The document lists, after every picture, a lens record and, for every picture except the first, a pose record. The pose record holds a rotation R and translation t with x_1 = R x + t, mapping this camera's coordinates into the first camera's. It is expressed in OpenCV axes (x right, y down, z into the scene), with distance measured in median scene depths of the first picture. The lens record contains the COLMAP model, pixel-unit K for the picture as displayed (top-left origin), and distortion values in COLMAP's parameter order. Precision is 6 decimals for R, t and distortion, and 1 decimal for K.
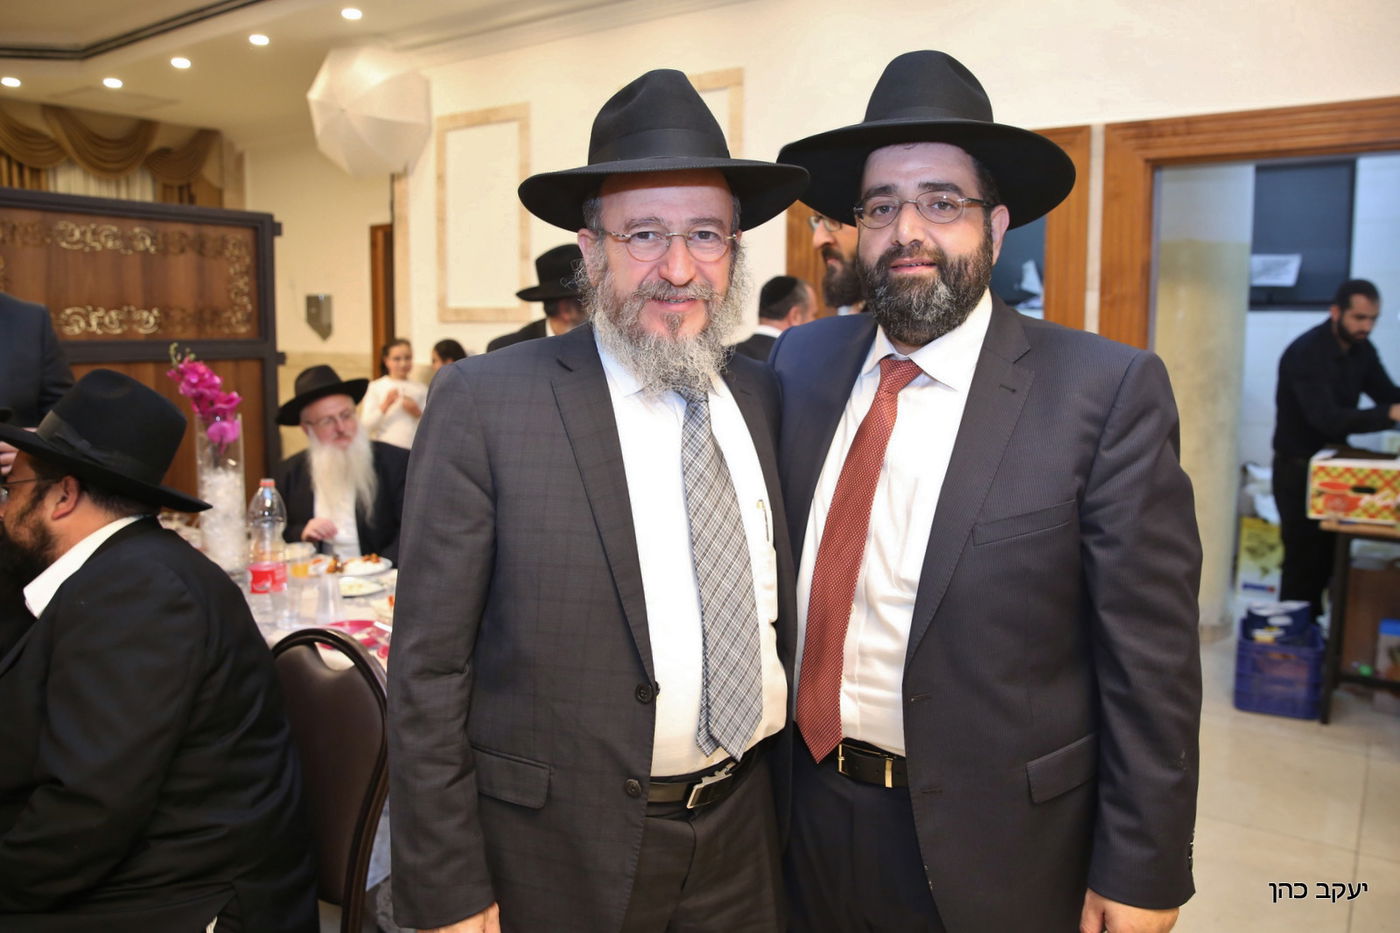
lens RADIAL K [[1051.9, 0, 700.0], [0, 1051.9, 466.5], [0, 0, 1]] dist [-0.117481, 0.095117]
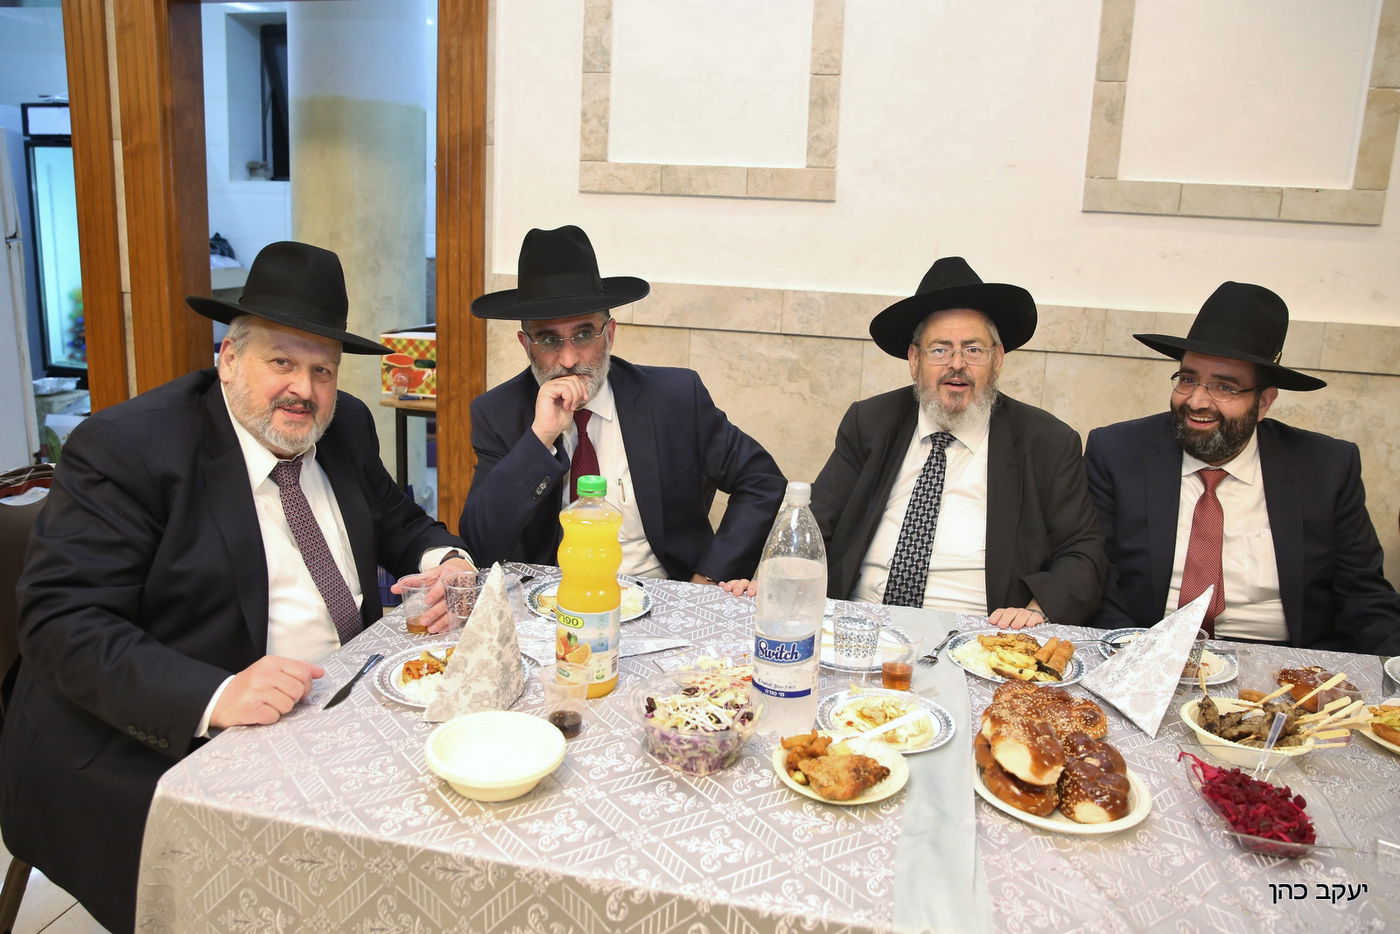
lens RADIAL K [[1051.9, 0, 700.0], [0, 1051.9, 467.0], [0, 0, 1]] dist [-0.117481, 0.095117]
pose [[0.934542, -0.044578, 0.353051, 0.541174], [0.010801, 0.995219, 0.097070, 0.027404], [-0.355690, -0.086903, 0.930555, 0.000079]]
